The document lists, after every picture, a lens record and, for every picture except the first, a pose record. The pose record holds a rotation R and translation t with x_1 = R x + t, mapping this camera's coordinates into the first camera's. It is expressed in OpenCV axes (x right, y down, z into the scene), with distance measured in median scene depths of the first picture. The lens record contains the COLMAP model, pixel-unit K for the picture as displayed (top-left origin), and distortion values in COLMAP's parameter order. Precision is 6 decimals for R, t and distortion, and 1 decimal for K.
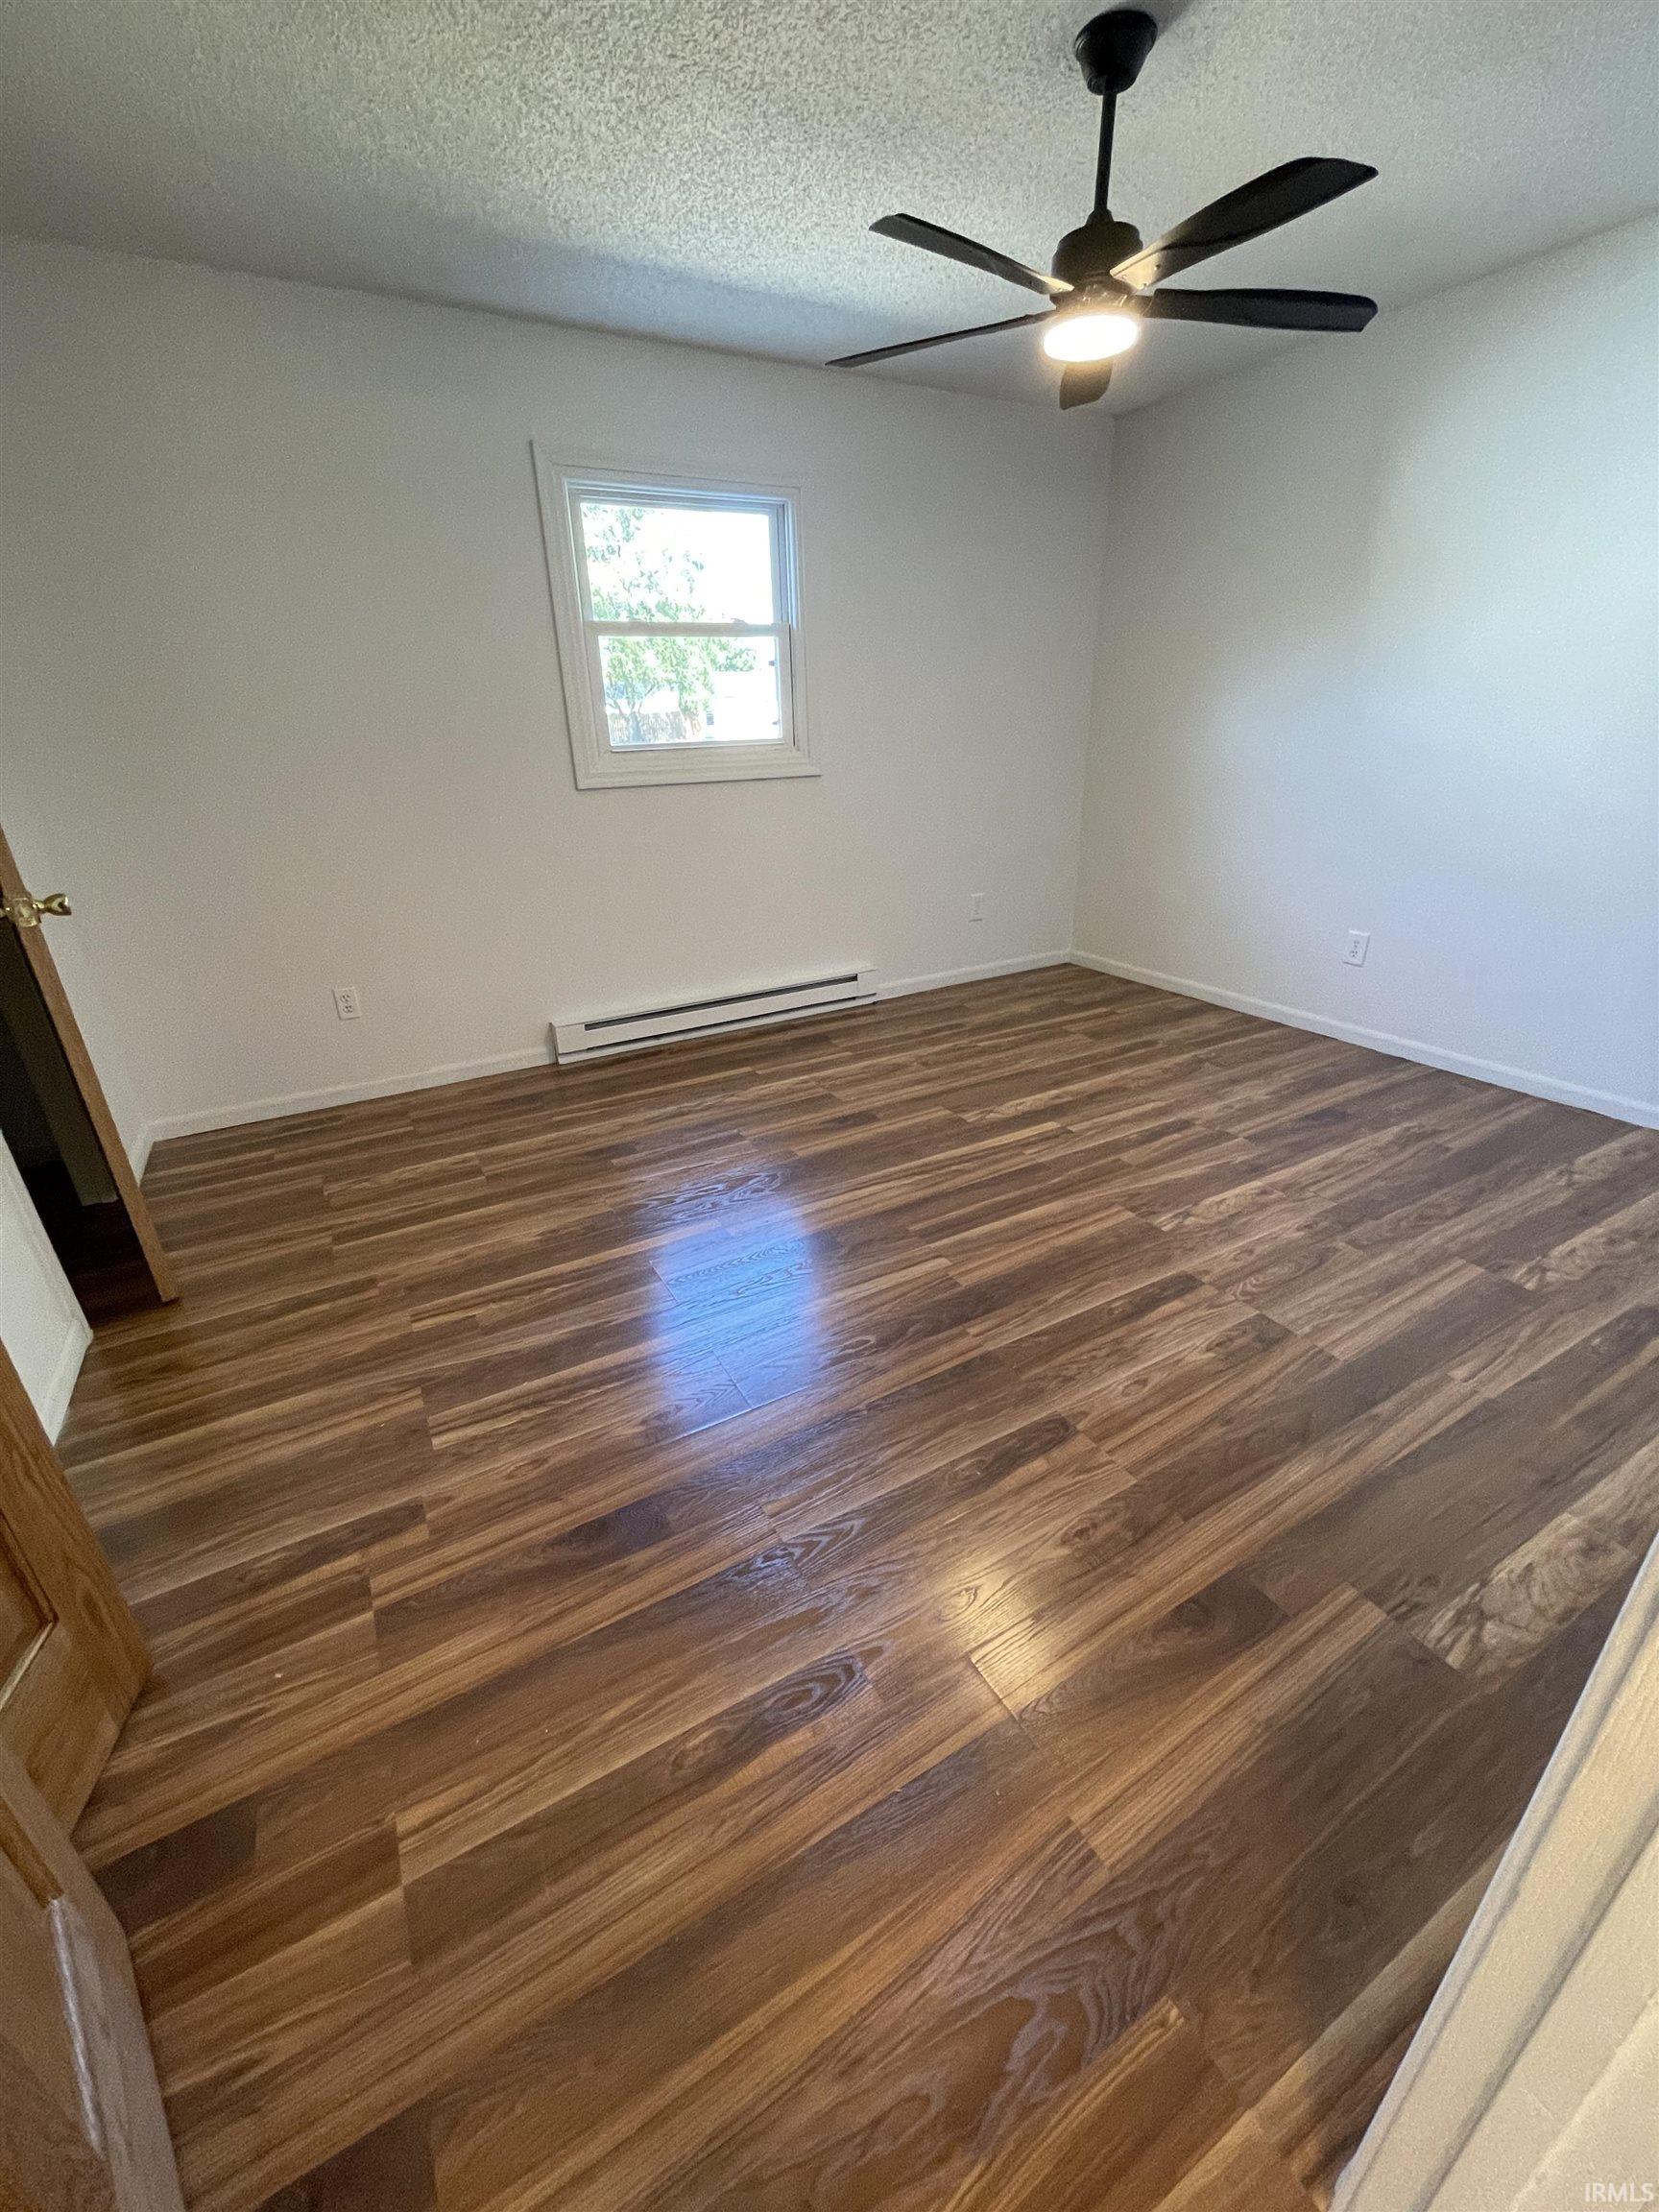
lens RADIAL K [[887.8, 0, 836.8], [0, 887.8, 1103.9], [0, 0, 1]] dist [-0.002295, -0.000387]
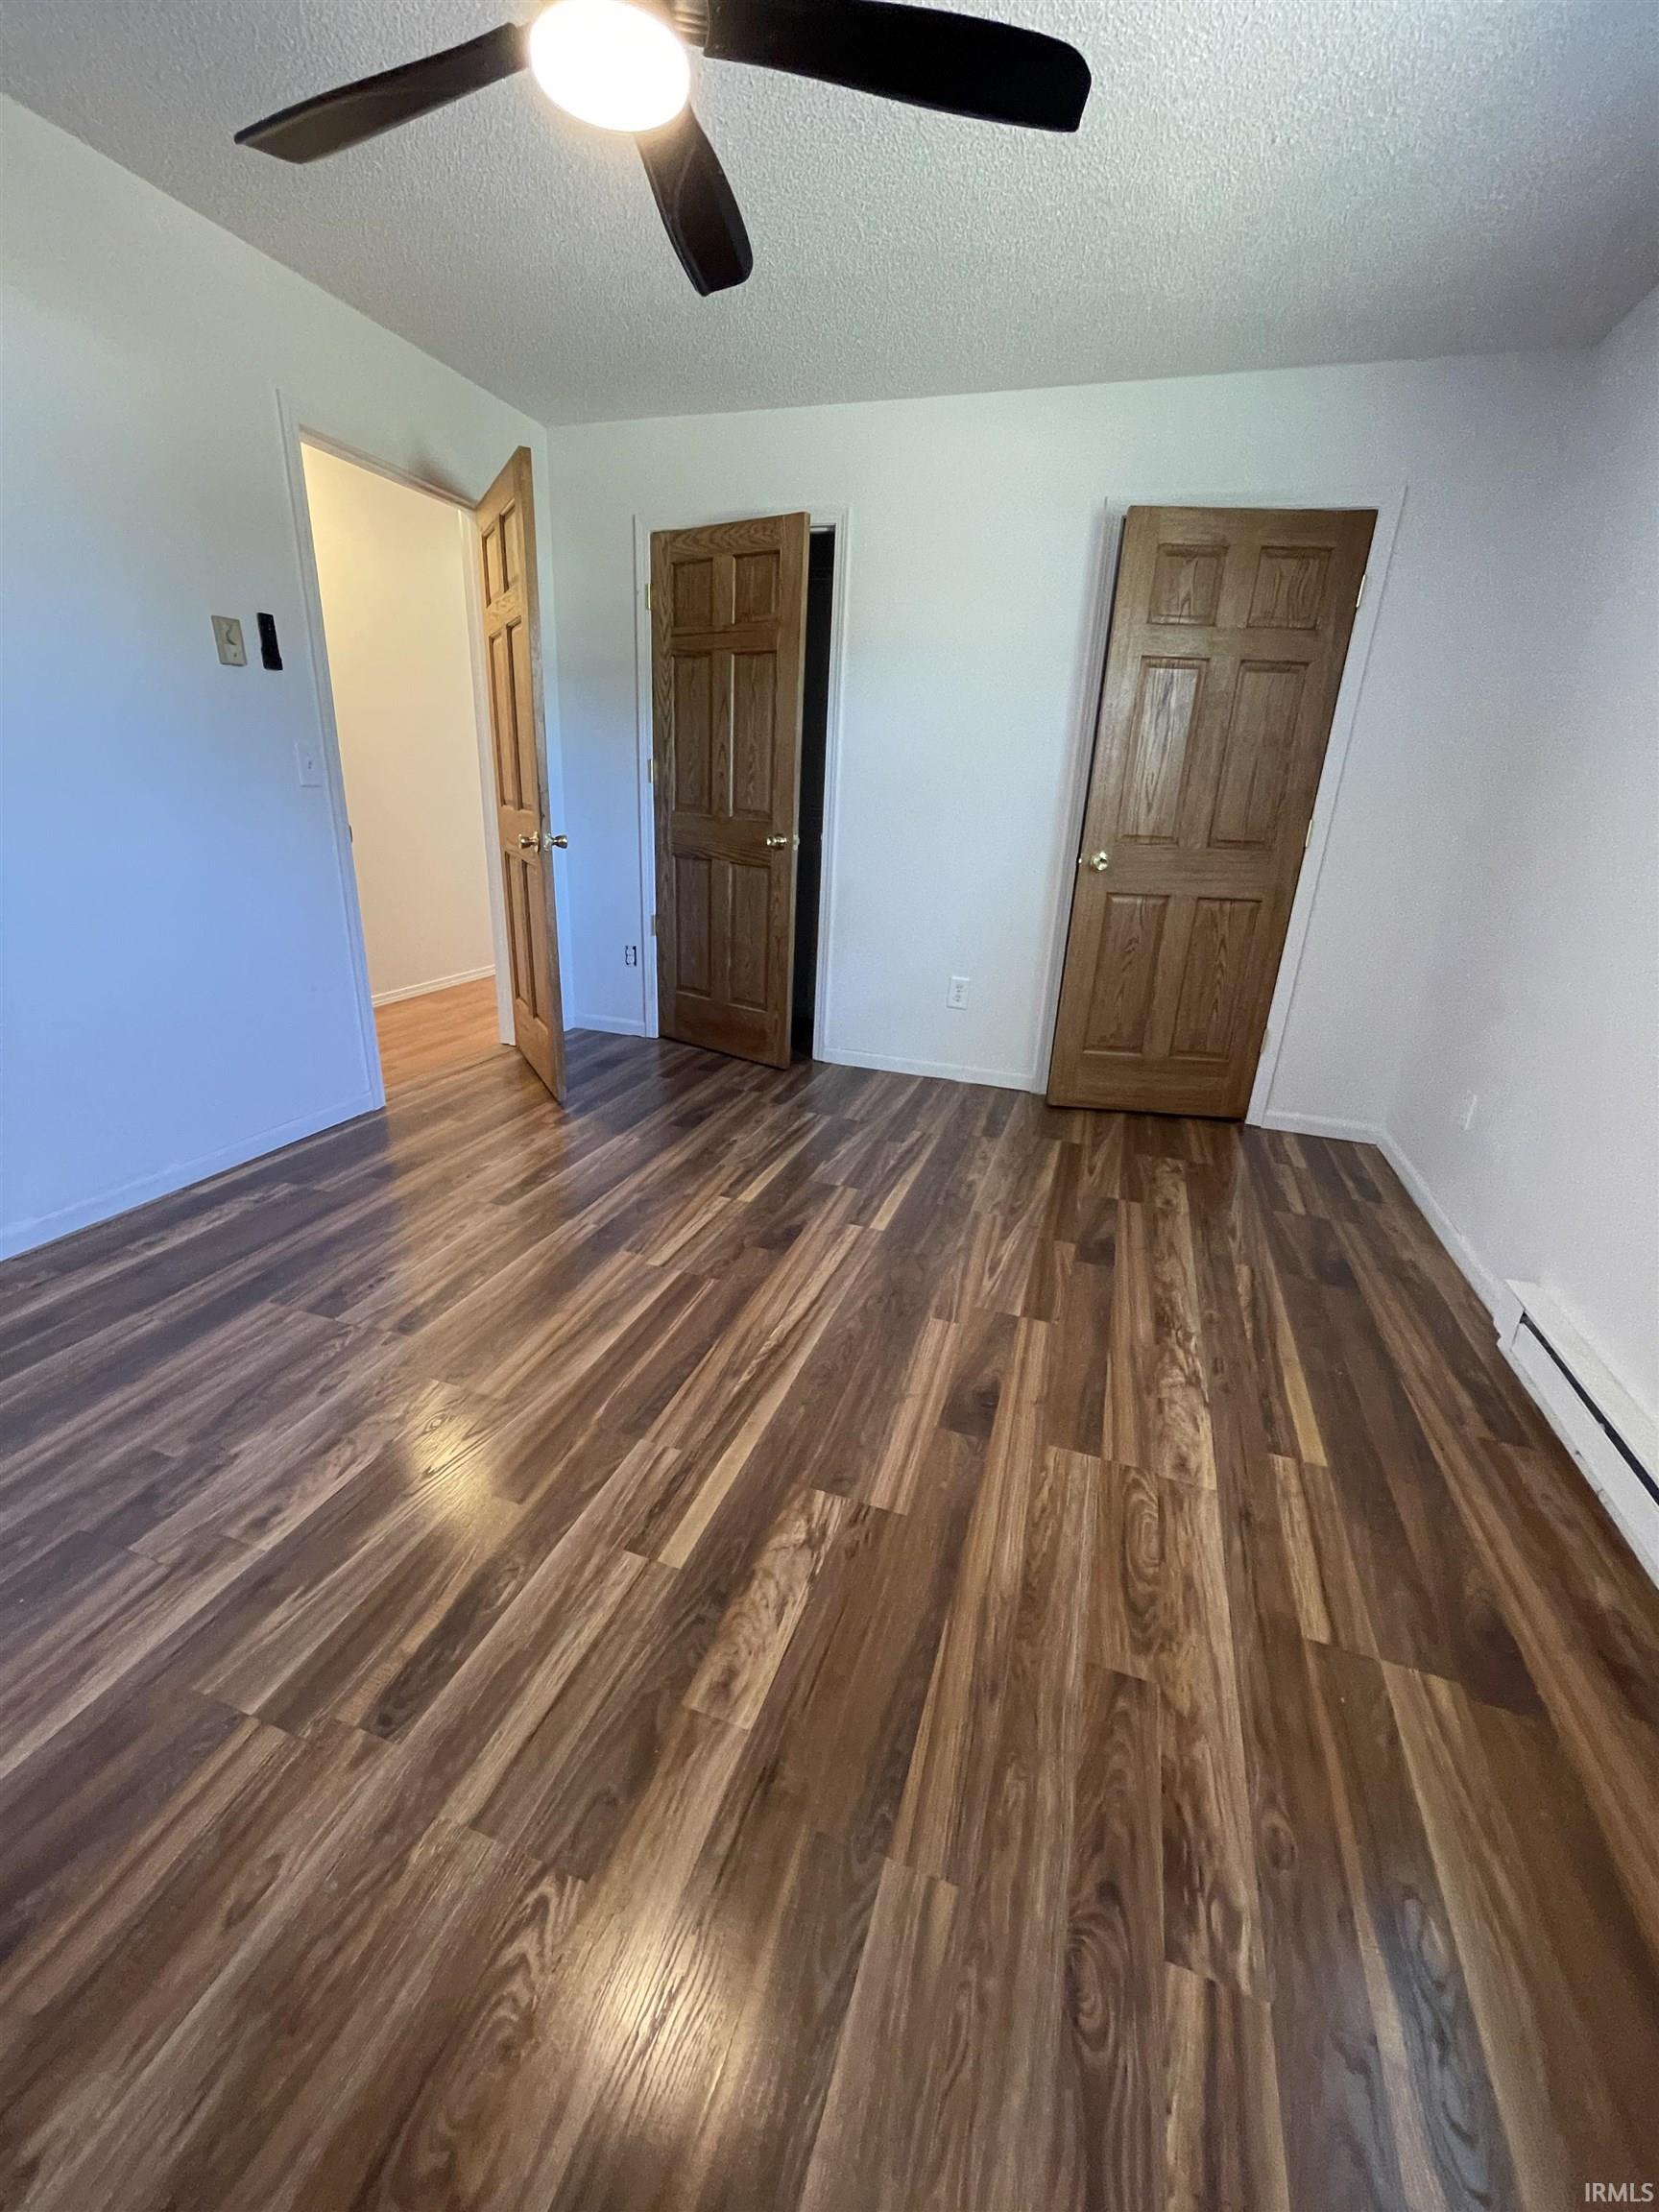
lens RADIAL K [[887.8, 0, 829.4], [0, 887.8, 1112.3], [0, 0, 1]] dist [-0.002295, -0.000387]
pose [[-0.745601, 0.225914, -0.626931, 0.438697], [-0.289360, 0.737709, 0.609964, -0.485624], [0.600292, 0.636198, -0.484666, 1.152903]]
